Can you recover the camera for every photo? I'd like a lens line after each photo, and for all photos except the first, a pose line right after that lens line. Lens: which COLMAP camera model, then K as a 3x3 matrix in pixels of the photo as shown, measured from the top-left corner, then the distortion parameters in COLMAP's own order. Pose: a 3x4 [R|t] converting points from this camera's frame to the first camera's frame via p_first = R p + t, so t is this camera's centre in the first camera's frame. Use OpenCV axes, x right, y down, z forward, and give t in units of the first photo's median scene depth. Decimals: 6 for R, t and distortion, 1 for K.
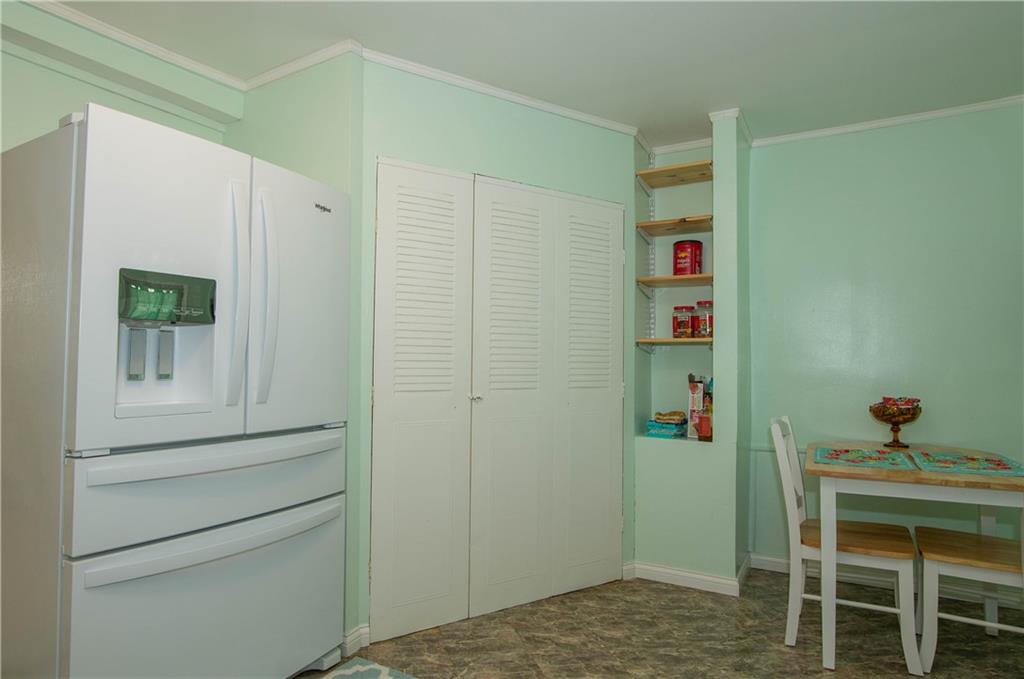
lens RADIAL K [[578.5, 0, 523.7], [0, 578.5, 338.6], [0, 0, 1]] dist [-0.006353, -0.001204]
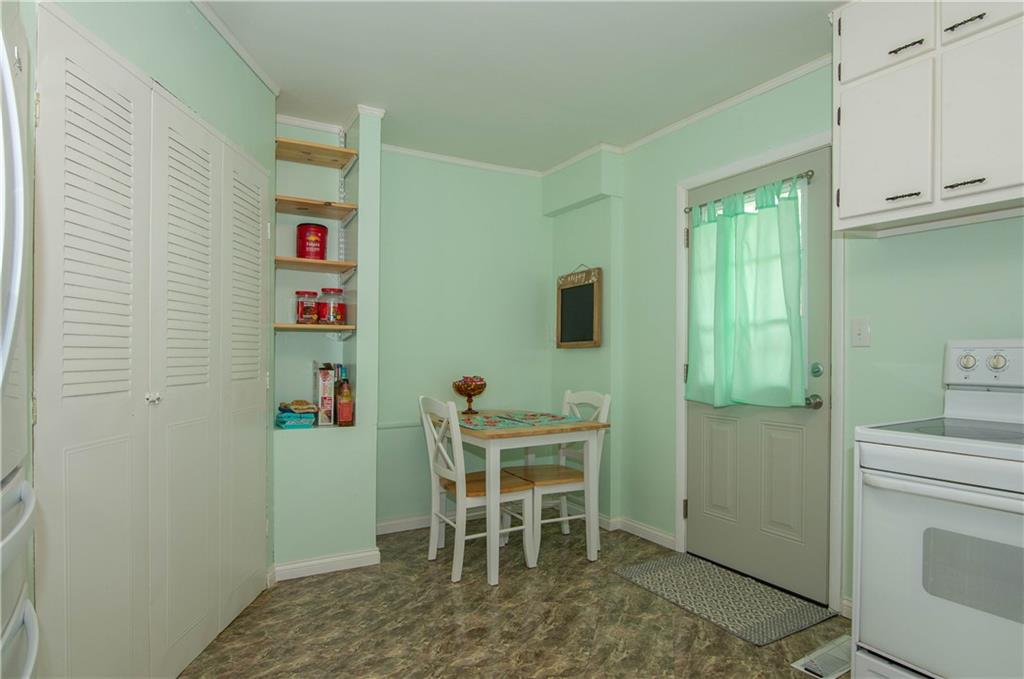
lens RADIAL K [[574.3, 0, 495.5], [0, 574.3, 353.3], [0, 0, 1]] dist [-0.000302, -0.000376]
pose [[0.530730, -0.004223, 0.847530, -0.416587], [-0.038048, 0.998861, 0.028803, 0.008850], [-0.846686, -0.047533, 0.529965, 0.245314]]
